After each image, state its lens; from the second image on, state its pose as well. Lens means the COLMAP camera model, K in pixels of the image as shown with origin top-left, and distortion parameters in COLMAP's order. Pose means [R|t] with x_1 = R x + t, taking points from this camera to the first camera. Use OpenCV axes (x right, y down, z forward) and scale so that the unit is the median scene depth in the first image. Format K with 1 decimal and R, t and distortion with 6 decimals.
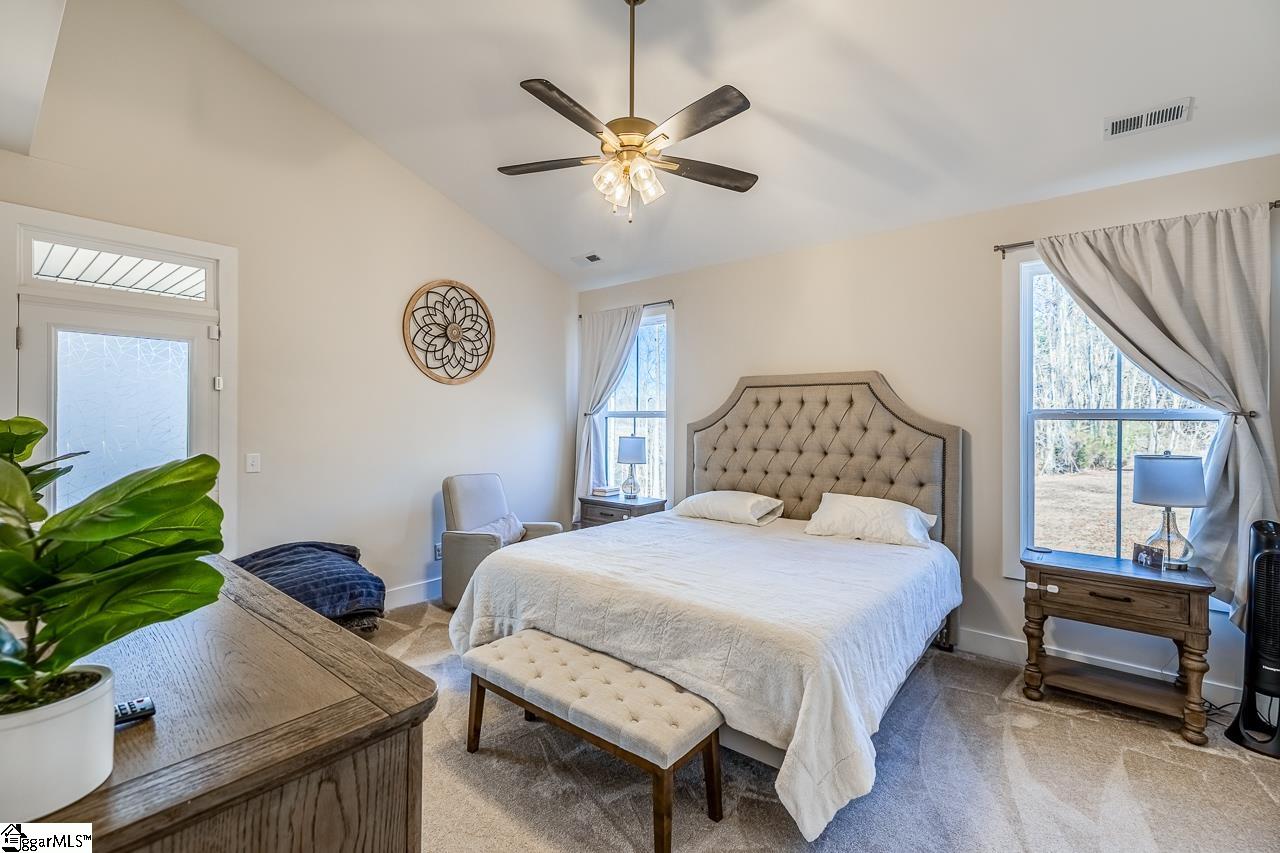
lens RADIAL K [[539.8, 0, 640.8], [0, 539.8, 420.0], [0, 0, 1]] dist [0.000836, -0.001099]
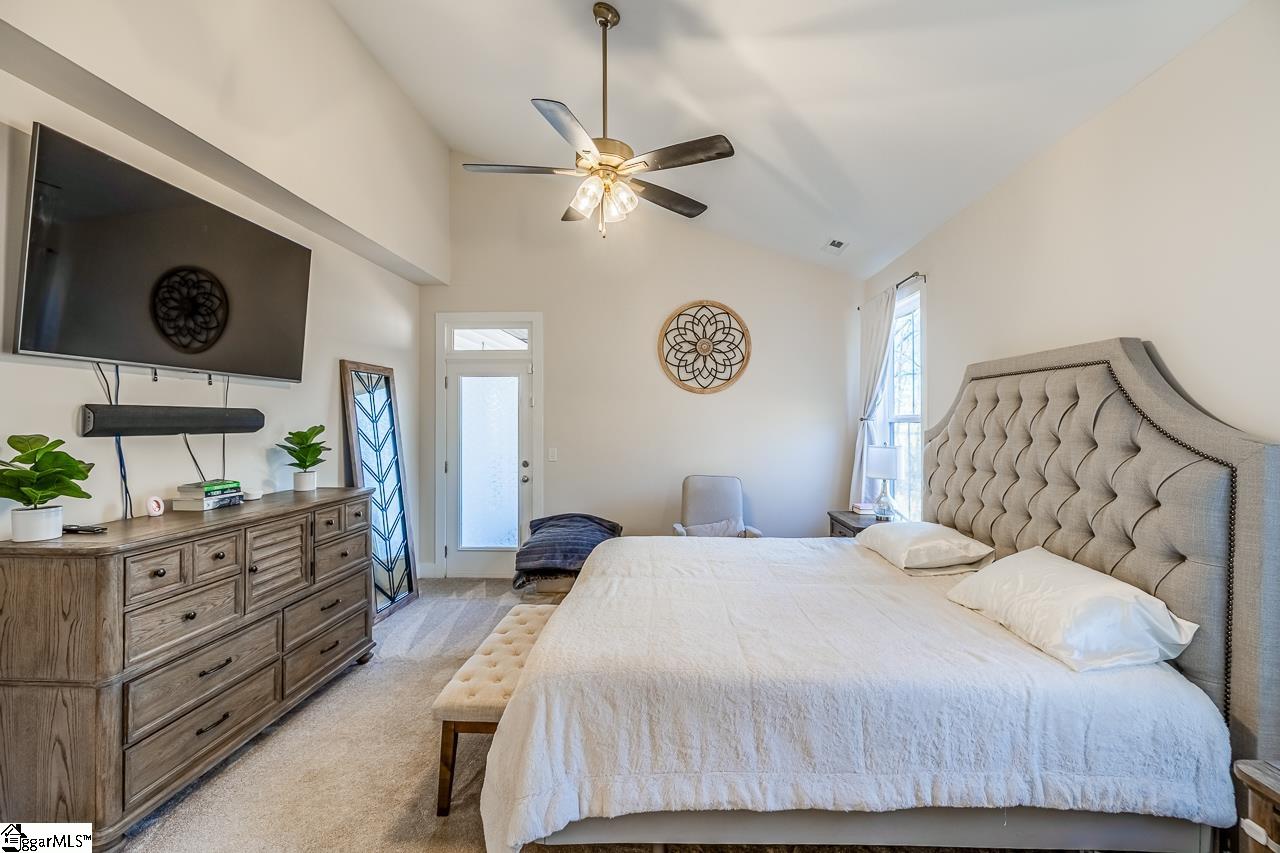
lens RADIAL K [[539.8, 0, 646.1], [0, 539.8, 422.7], [0, 0, 1]] dist [0.000836, -0.001099]
pose [[0.616694, -0.002474, -0.787199, 0.458076], [0.000029, 0.999995, -0.003121, -0.002712], [0.787203, 0.001902, 0.616691, 0.226231]]
